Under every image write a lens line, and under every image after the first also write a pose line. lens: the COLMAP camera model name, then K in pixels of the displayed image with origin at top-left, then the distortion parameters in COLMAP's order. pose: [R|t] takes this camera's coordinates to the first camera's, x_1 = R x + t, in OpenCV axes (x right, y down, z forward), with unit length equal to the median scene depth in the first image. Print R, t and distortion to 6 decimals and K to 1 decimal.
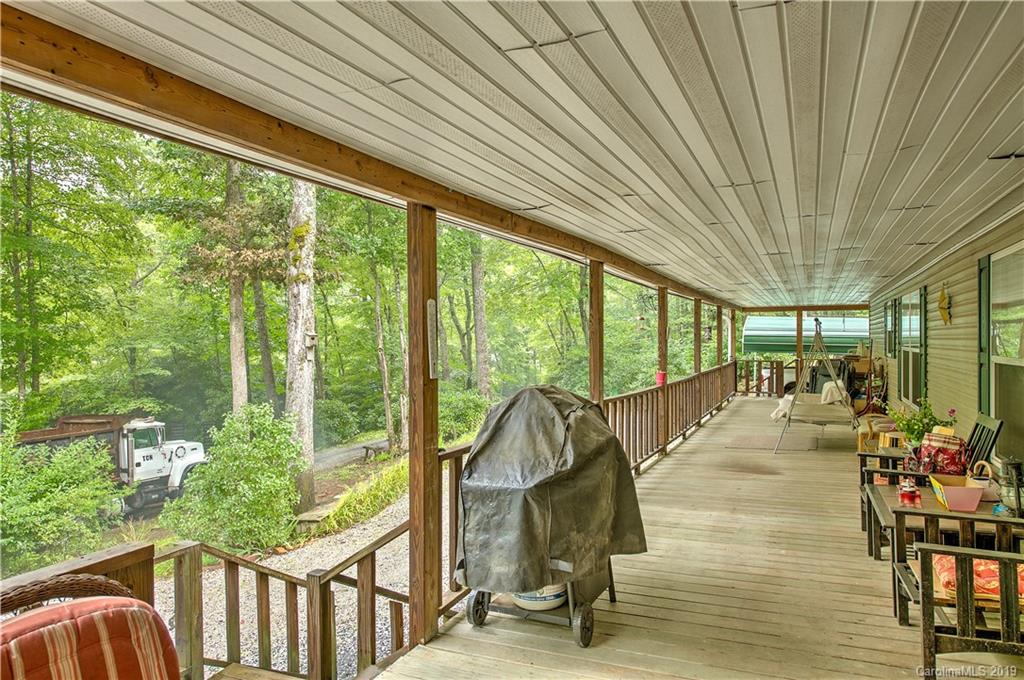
lens RADIAL K [[678.4, 0, 510.4], [0, 678.4, 329.3], [0, 0, 1]] dist [0.004866, 0.004928]
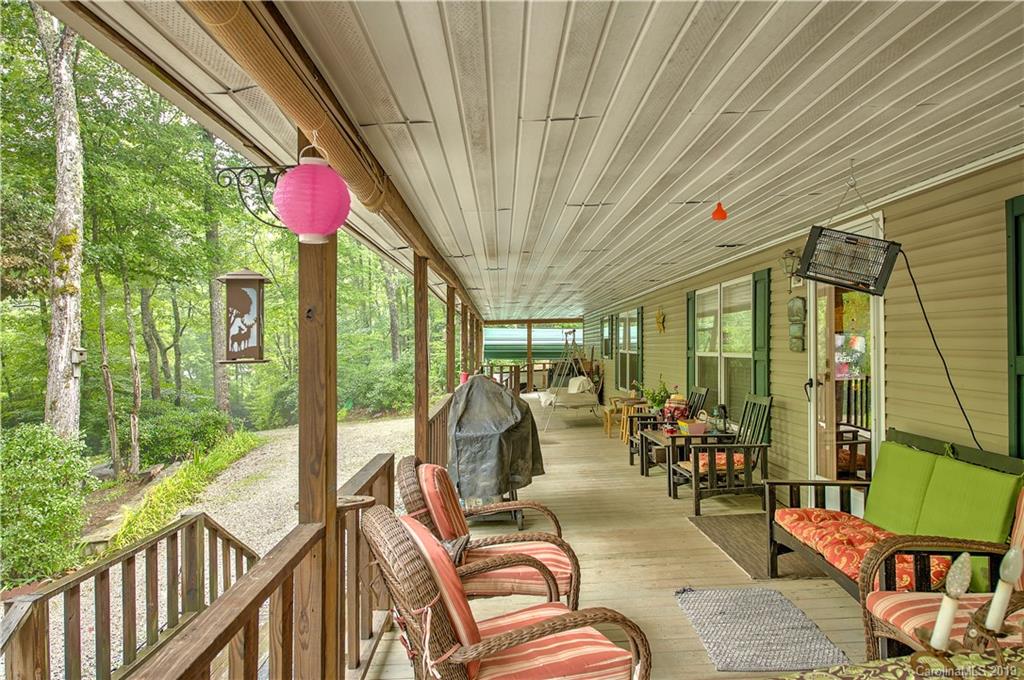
lens RADIAL K [[678.4, 0, 515.1], [0, 678.4, 347.6], [0, 0, 1]] dist [0.004866, 0.004928]
pose [[0.909451, -0.016648, 0.415477, -0.153250], [0.012846, 0.999846, 0.011946, 0.001455], [-0.415612, -0.005527, 0.909525, -0.127728]]
